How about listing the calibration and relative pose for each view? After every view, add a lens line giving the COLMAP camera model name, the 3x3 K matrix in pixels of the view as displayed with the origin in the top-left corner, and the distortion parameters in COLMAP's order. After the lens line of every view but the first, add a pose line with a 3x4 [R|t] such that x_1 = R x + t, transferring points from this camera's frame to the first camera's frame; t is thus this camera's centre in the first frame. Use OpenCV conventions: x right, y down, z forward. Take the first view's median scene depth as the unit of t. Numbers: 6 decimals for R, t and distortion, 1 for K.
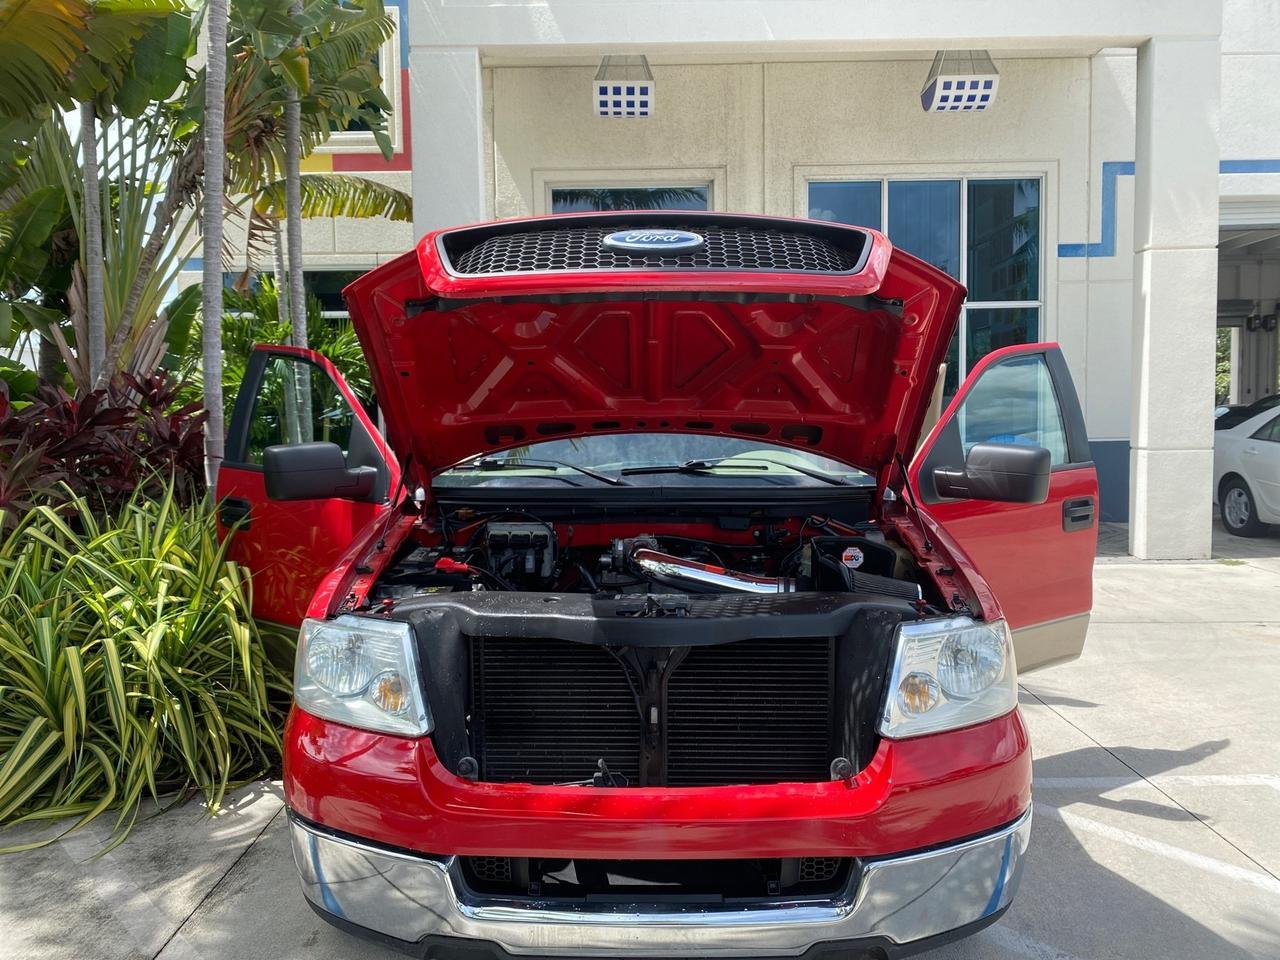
lens RADIAL K [[965.2, 0, 640.4], [0, 965.2, 473.9], [0, 0, 1]] dist [-0.001130, -0.001451]
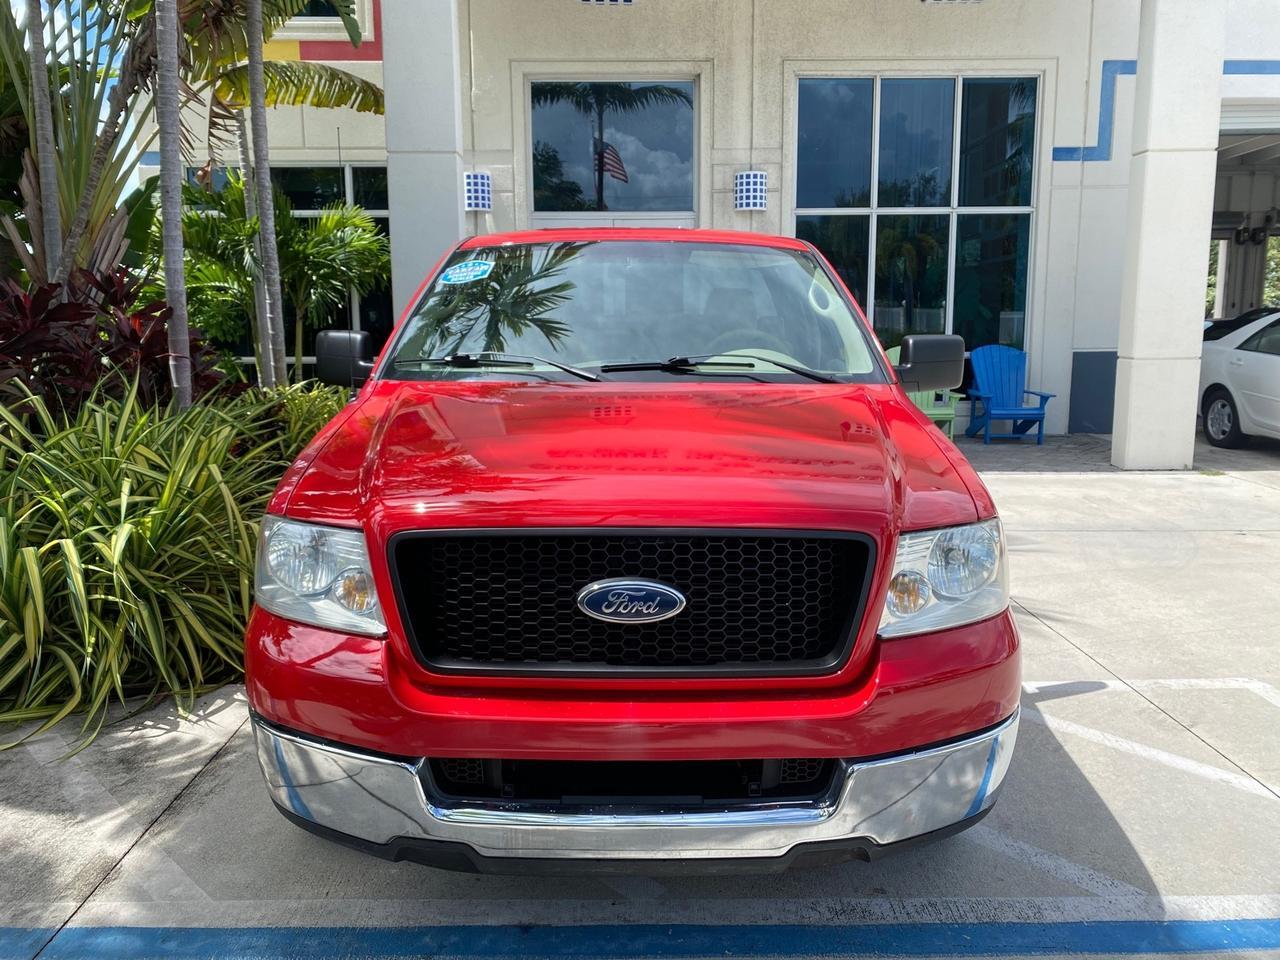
lens RADIAL K [[965.2, 0, 640.4], [0, 965.2, 473.9], [0, 0, 1]] dist [-0.001130, -0.001451]
pose [[0.999819, 0.004263, 0.018531, 0.002036], [-0.005924, 0.995874, 0.090551, 0.014215], [-0.018069, -0.090644, 0.995719, 0.035220]]
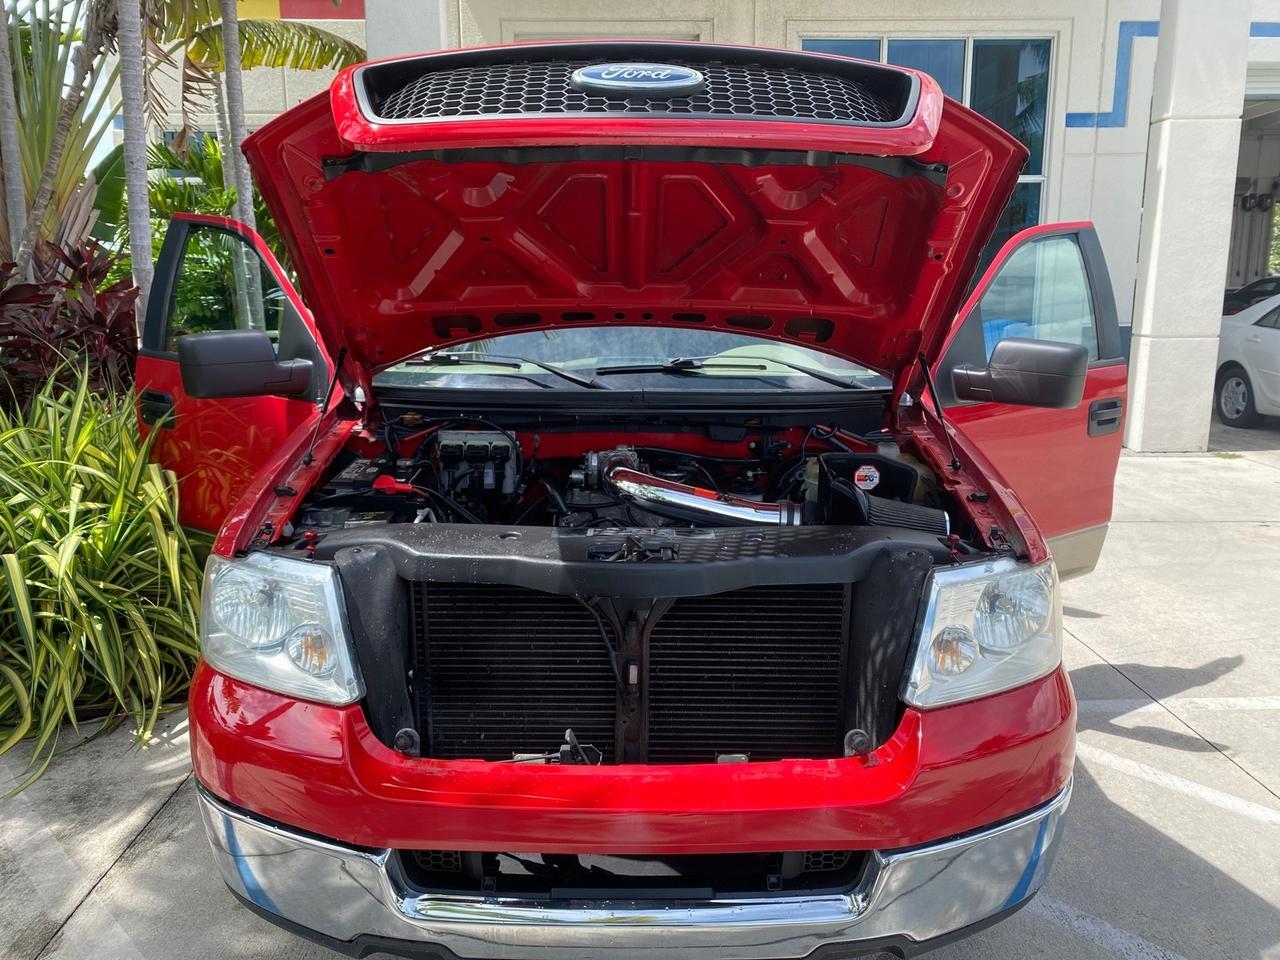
lens RADIAL K [[967.1, 0, 634.8], [0, 967.1, 474.2], [0, 0, 1]] dist [0.006464, -0.007259]
pose [[0.999800, 0.006566, 0.018871, -0.000744], [-0.008874, 0.992120, 0.124977, -0.015391], [-0.017902, -0.125119, 0.991980, 0.116058]]
